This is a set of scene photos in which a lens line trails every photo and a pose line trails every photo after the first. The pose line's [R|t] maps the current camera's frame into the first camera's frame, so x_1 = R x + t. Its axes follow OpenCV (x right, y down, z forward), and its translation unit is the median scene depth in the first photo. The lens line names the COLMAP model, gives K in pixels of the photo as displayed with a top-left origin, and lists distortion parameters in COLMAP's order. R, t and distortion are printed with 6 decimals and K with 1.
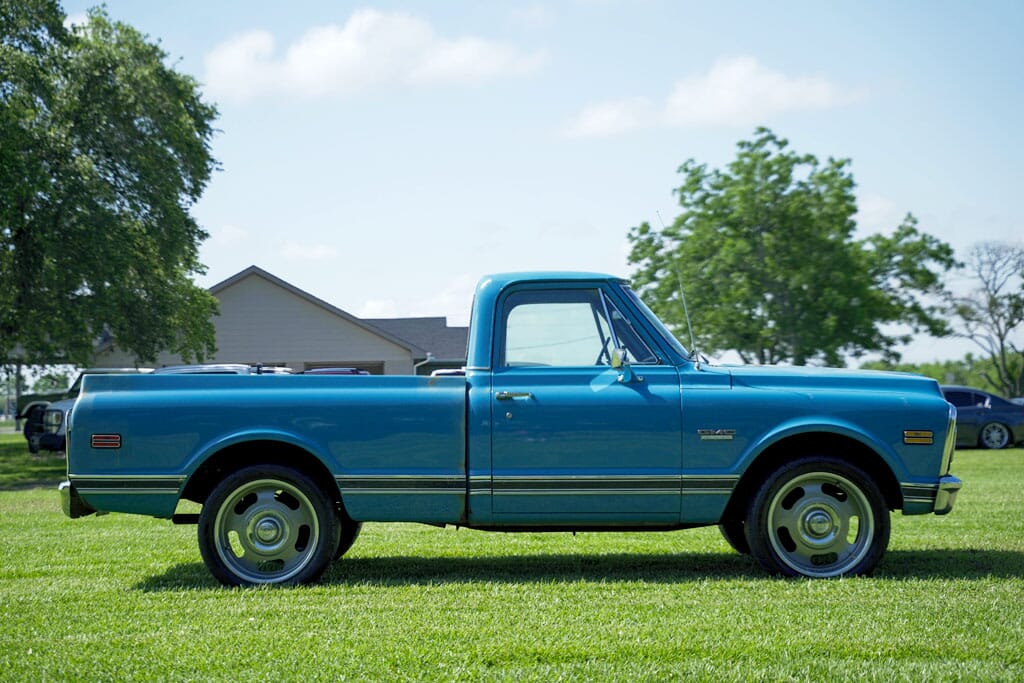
lens RADIAL K [[2071.7, 0, 510.3], [0, 2071.7, 315.2], [0, 0, 1]] dist [0.434694, -0.275452]
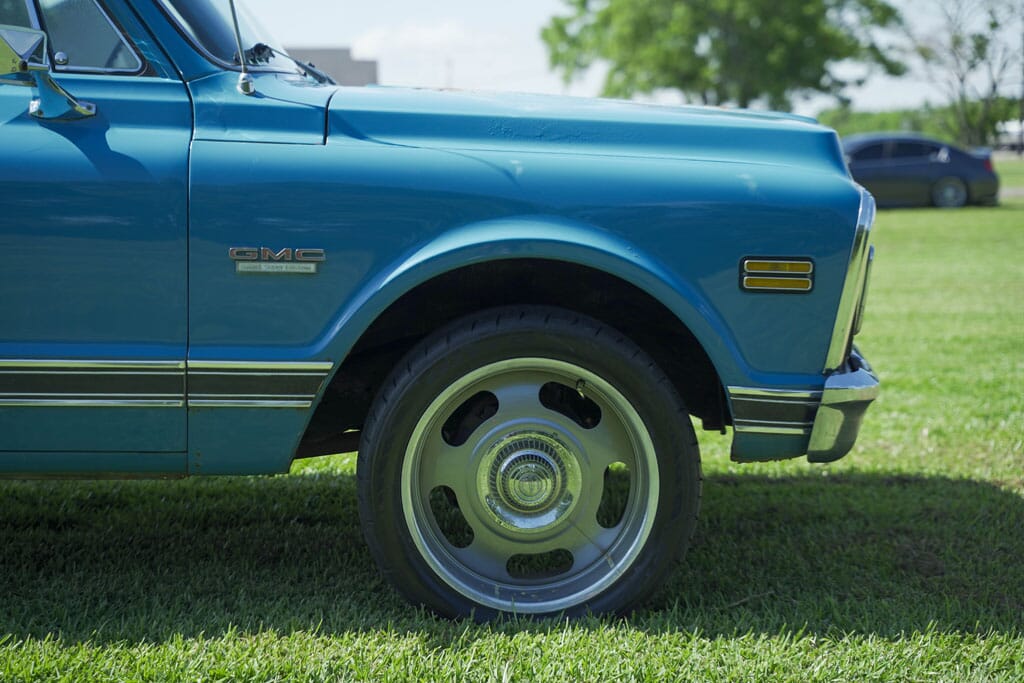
lens RADIAL K [[2071.7, 0, 510.3], [0, 2071.7, 315.2], [0, 0, 1]] dist [0.434694, -0.275452]
pose [[0.999514, 0.021489, 0.022586, 0.133272], [-0.024137, 0.991938, 0.124406, 0.017517], [-0.019730, -0.124891, 0.991974, 0.603718]]
